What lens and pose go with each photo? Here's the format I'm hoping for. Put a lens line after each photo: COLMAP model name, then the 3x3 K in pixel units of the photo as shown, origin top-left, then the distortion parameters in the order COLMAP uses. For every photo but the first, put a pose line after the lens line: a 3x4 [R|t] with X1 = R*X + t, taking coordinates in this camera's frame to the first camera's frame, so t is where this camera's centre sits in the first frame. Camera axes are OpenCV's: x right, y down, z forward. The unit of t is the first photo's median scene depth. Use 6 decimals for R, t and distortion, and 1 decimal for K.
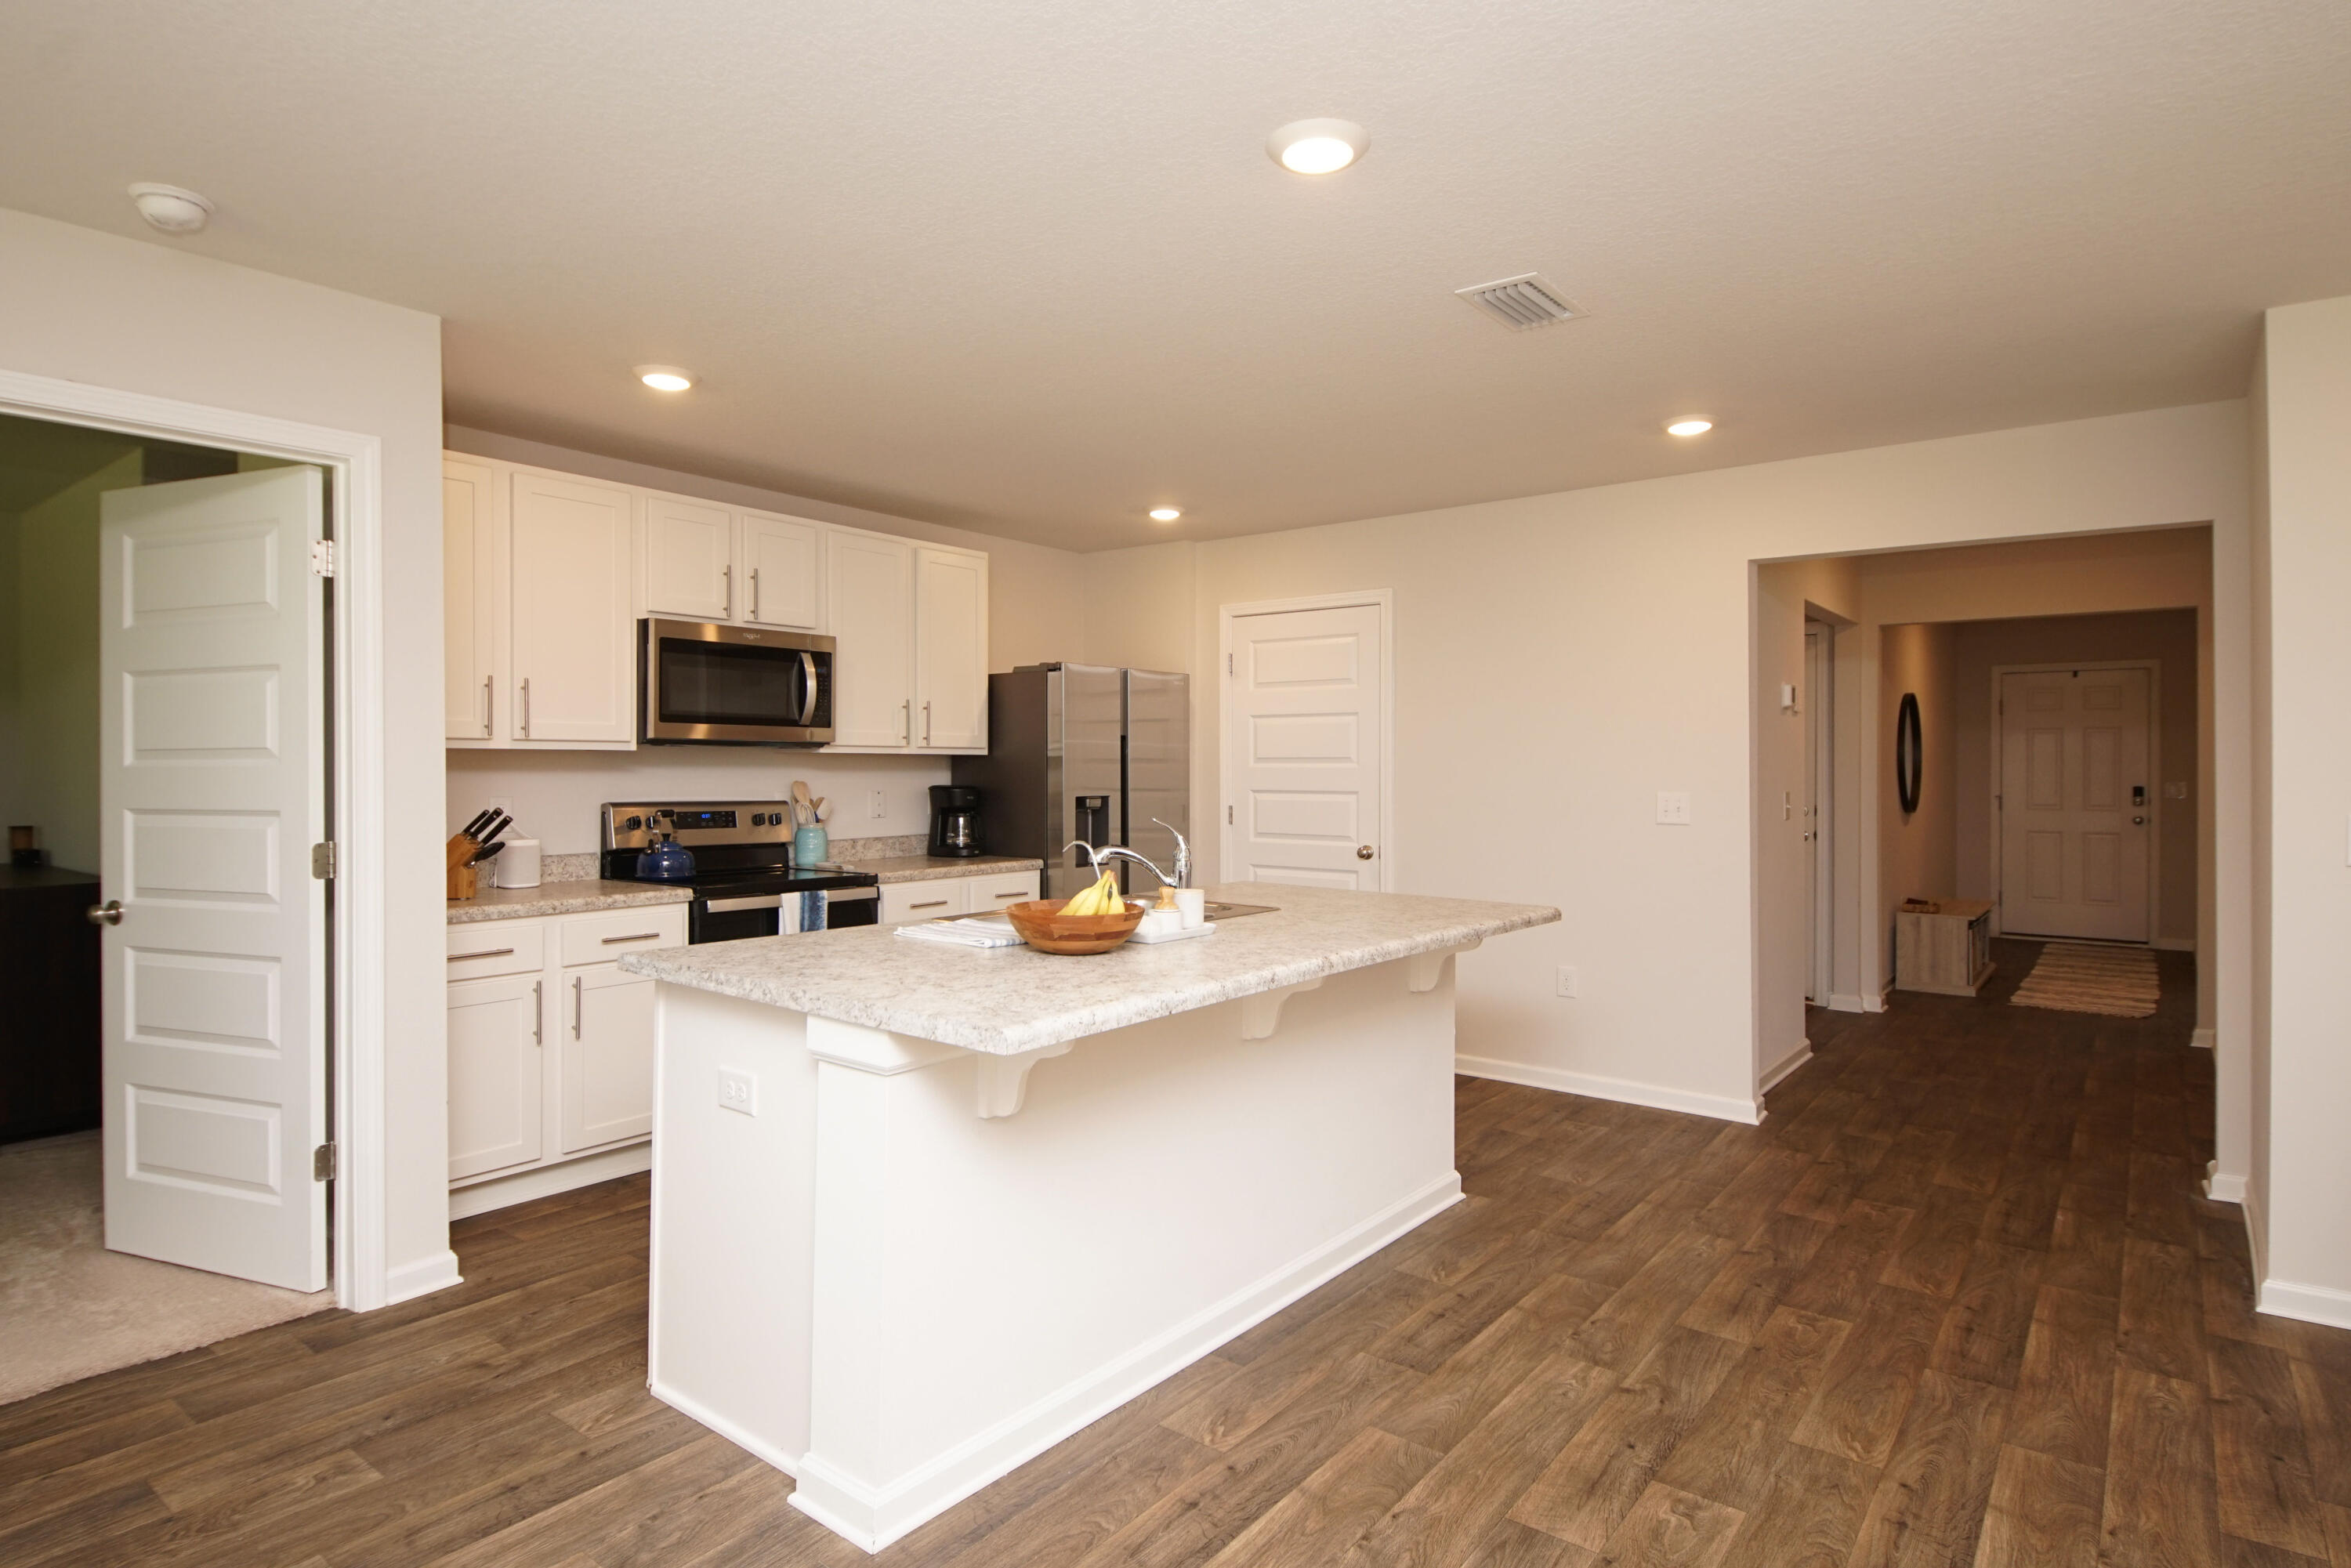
lens RADIAL K [[1265.4, 0, 1171.3], [0, 1265.4, 779.3], [0, 0, 1]] dist [0.030463, -0.027084]
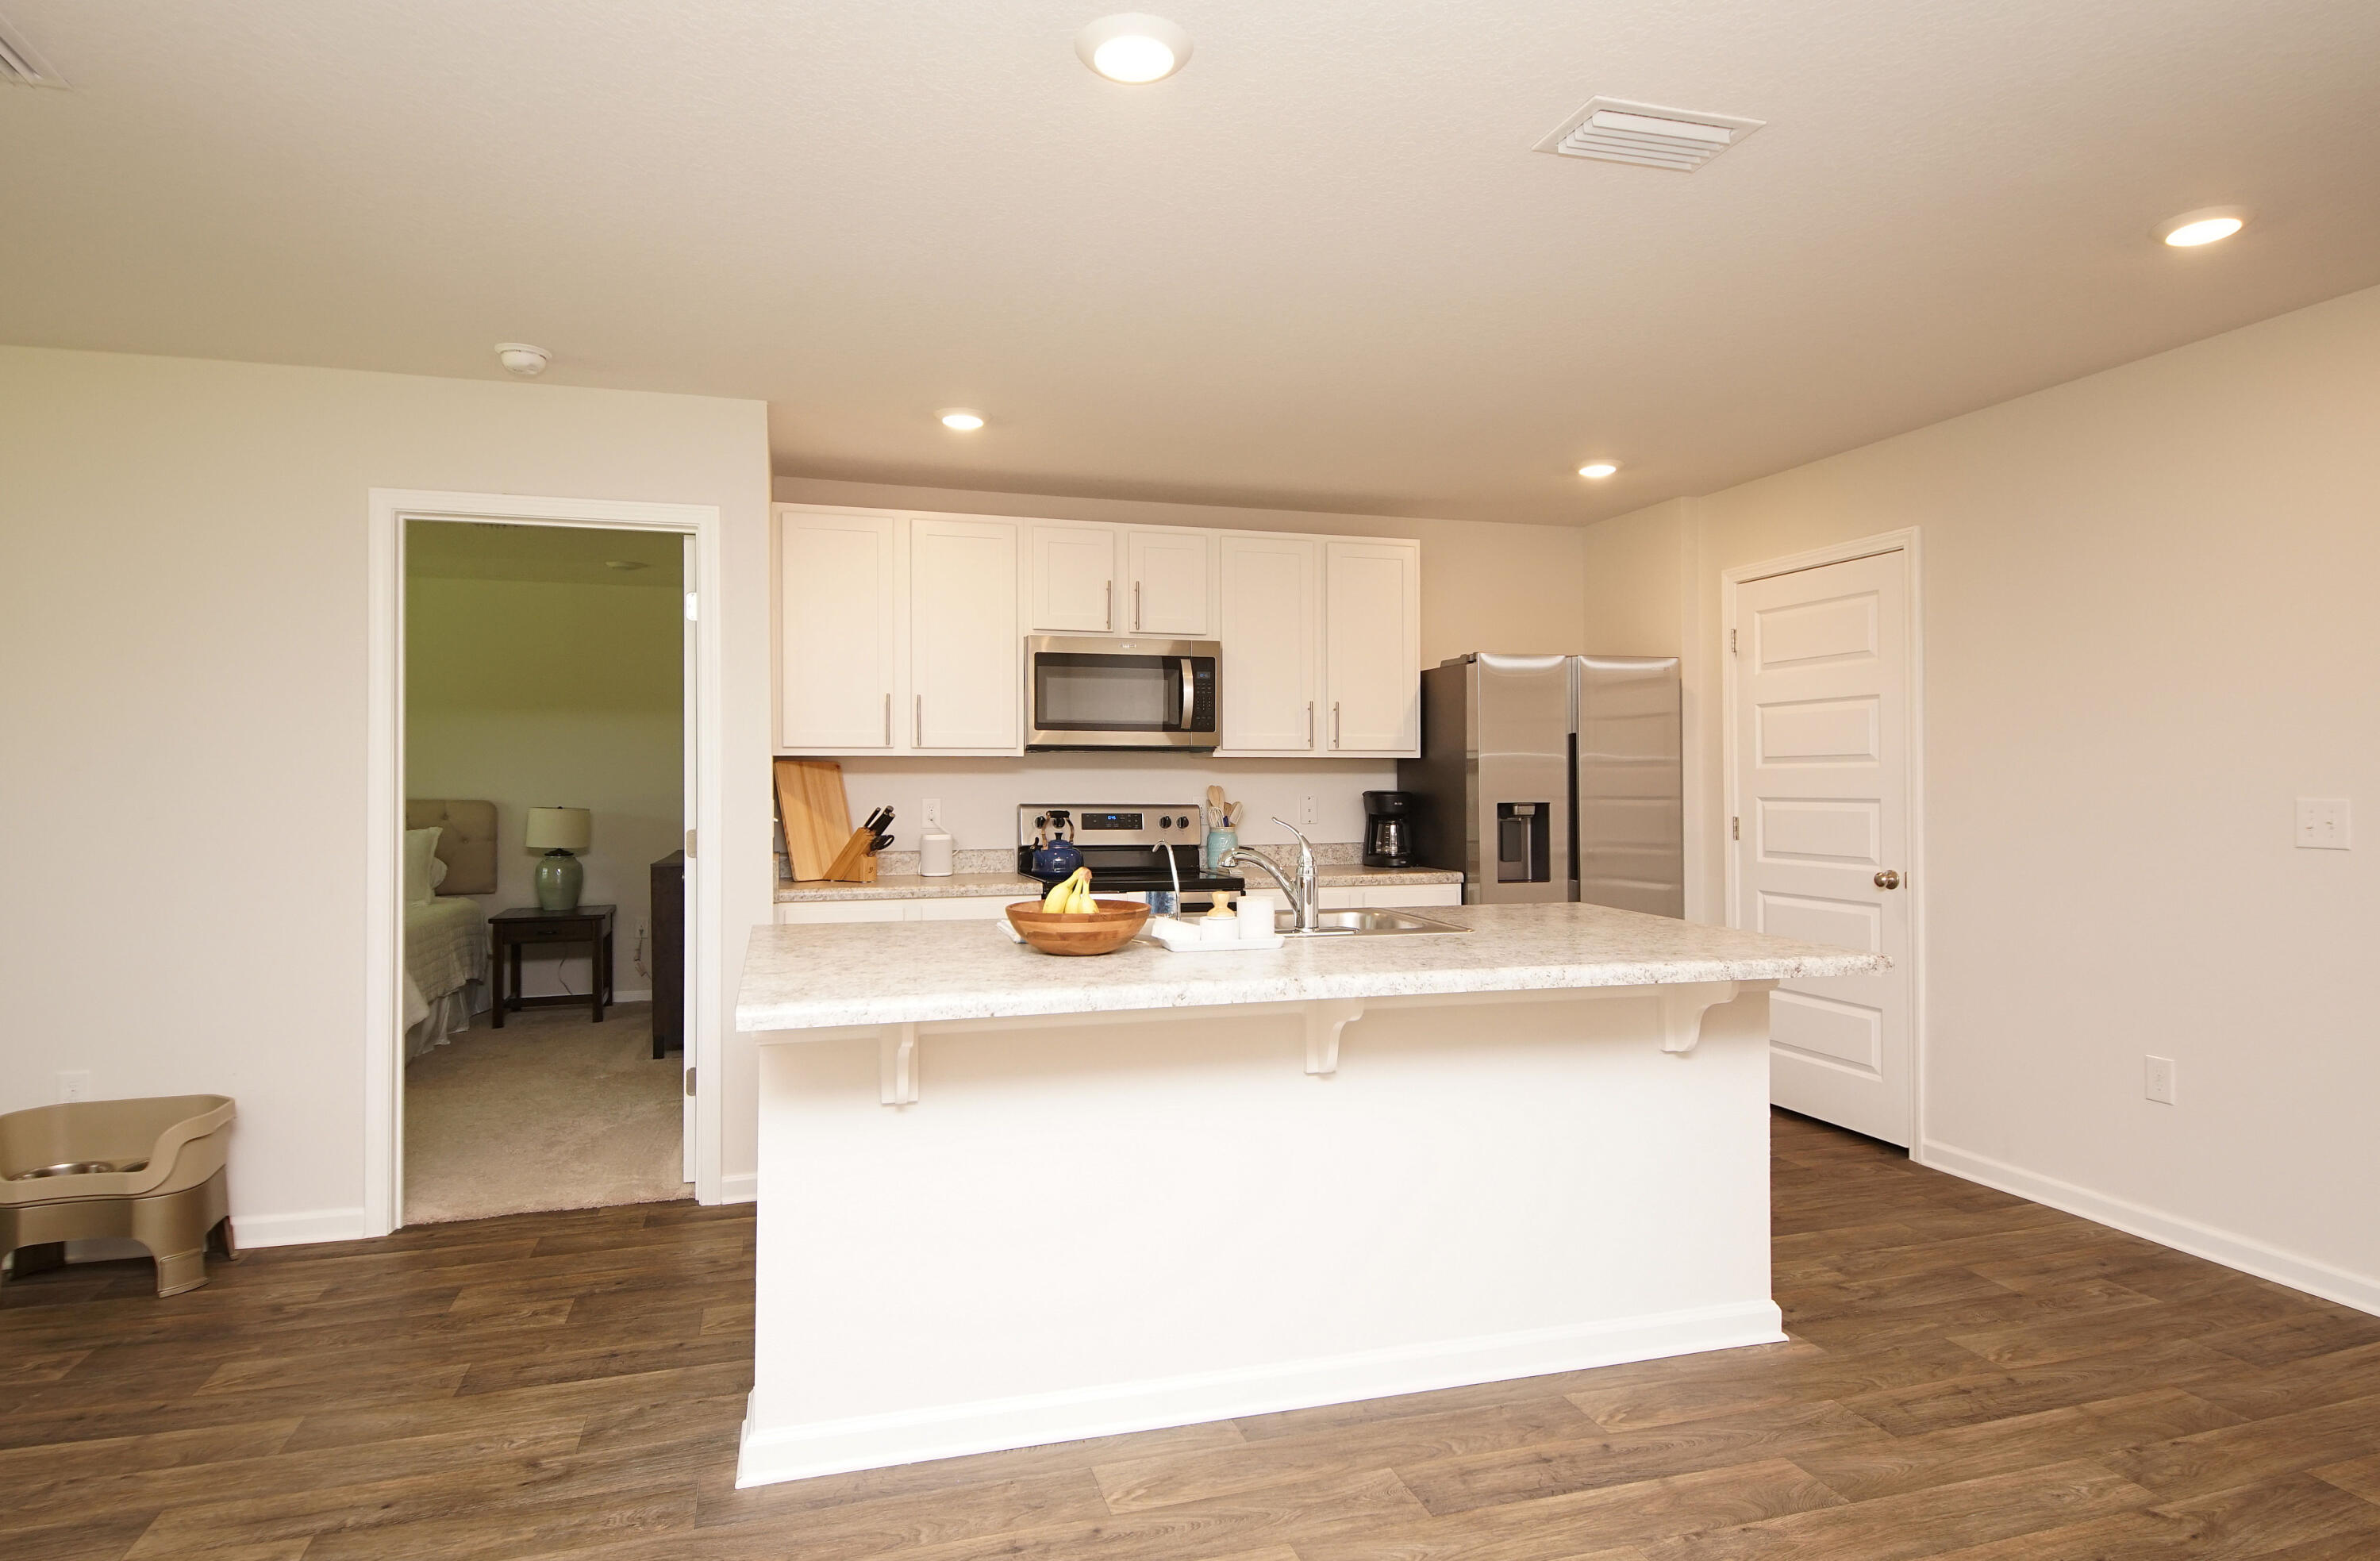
lens RADIAL K [[1323.6, 0, 1169.5], [0, 1323.6, 773.0], [0, 0, 1]] dist [0.019935, -0.016770]
pose [[0.816648, -0.008904, -0.577067, 0.315203], [-0.000686, 0.999865, -0.016399, 0.009495], [0.577136, 0.013789, 0.816532, 0.125168]]
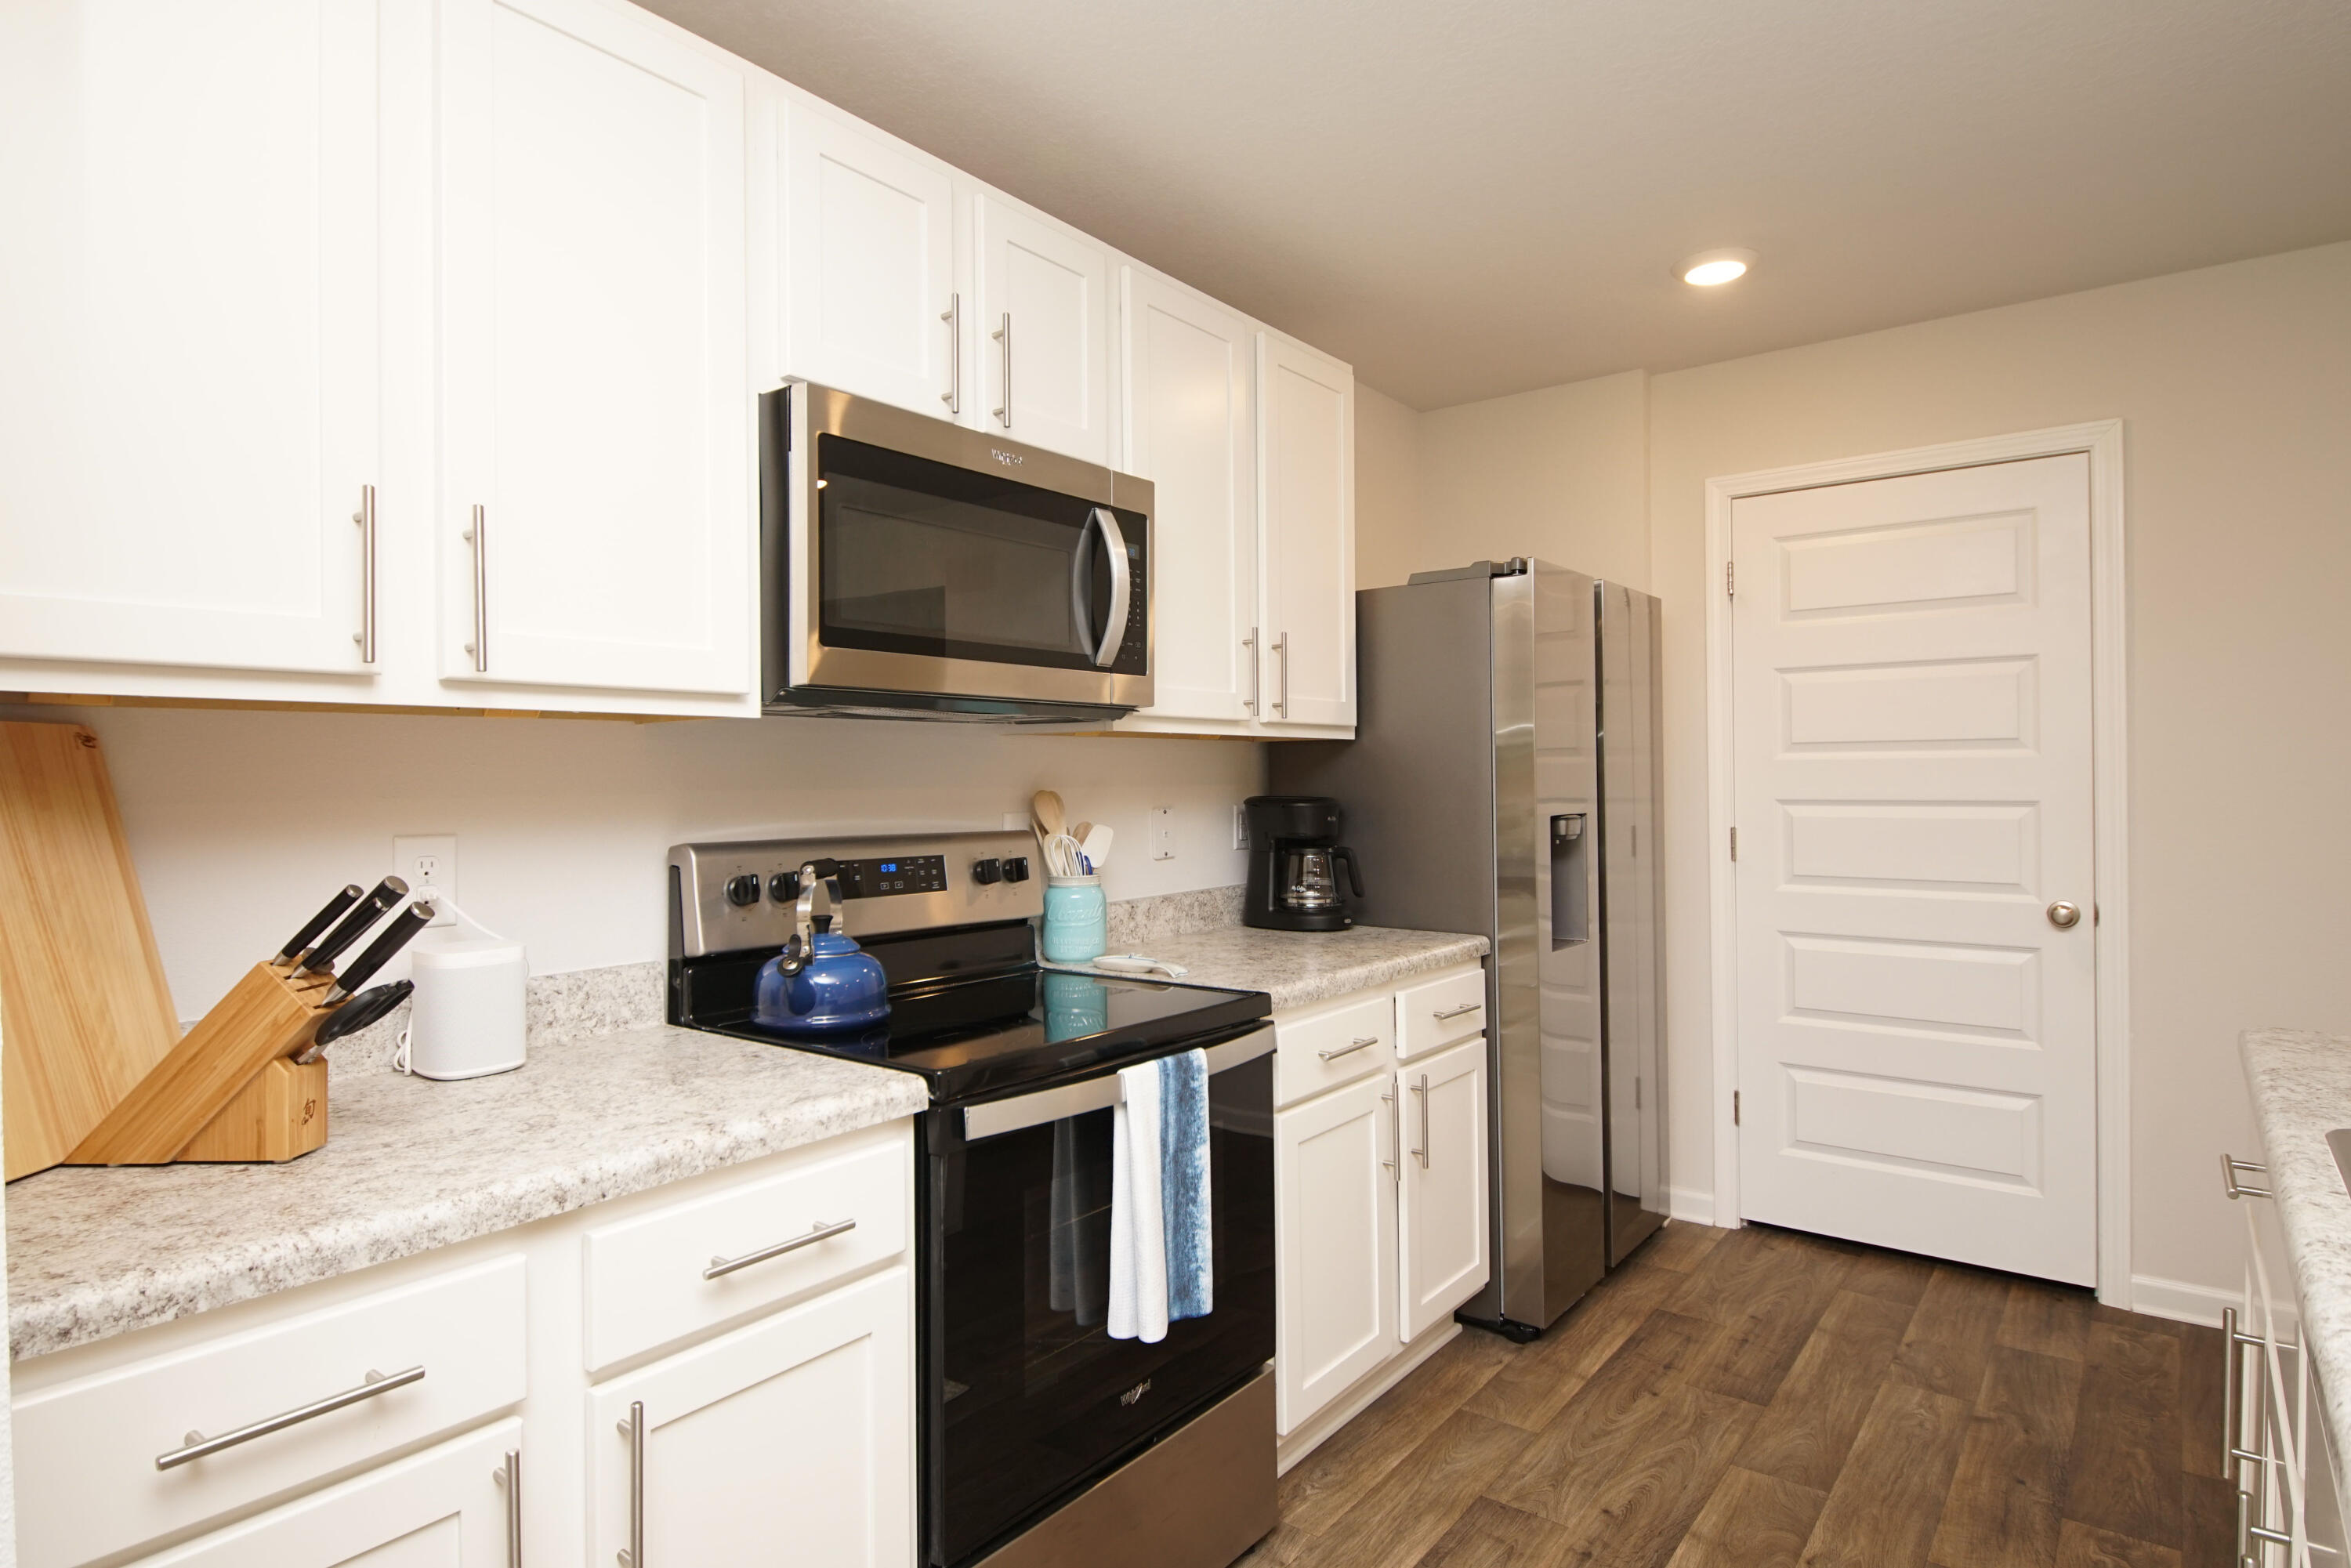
lens RADIAL K [[1265.4, 0, 1171.6], [0, 1265.4, 783.4], [0, 0, 1]] dist [0.030463, -0.027084]
pose [[0.999923, -0.010218, -0.007045, -0.263054], [0.010192, 0.999941, -0.003748, 0.000837], [0.007083, 0.003676, 0.999968, 0.546078]]
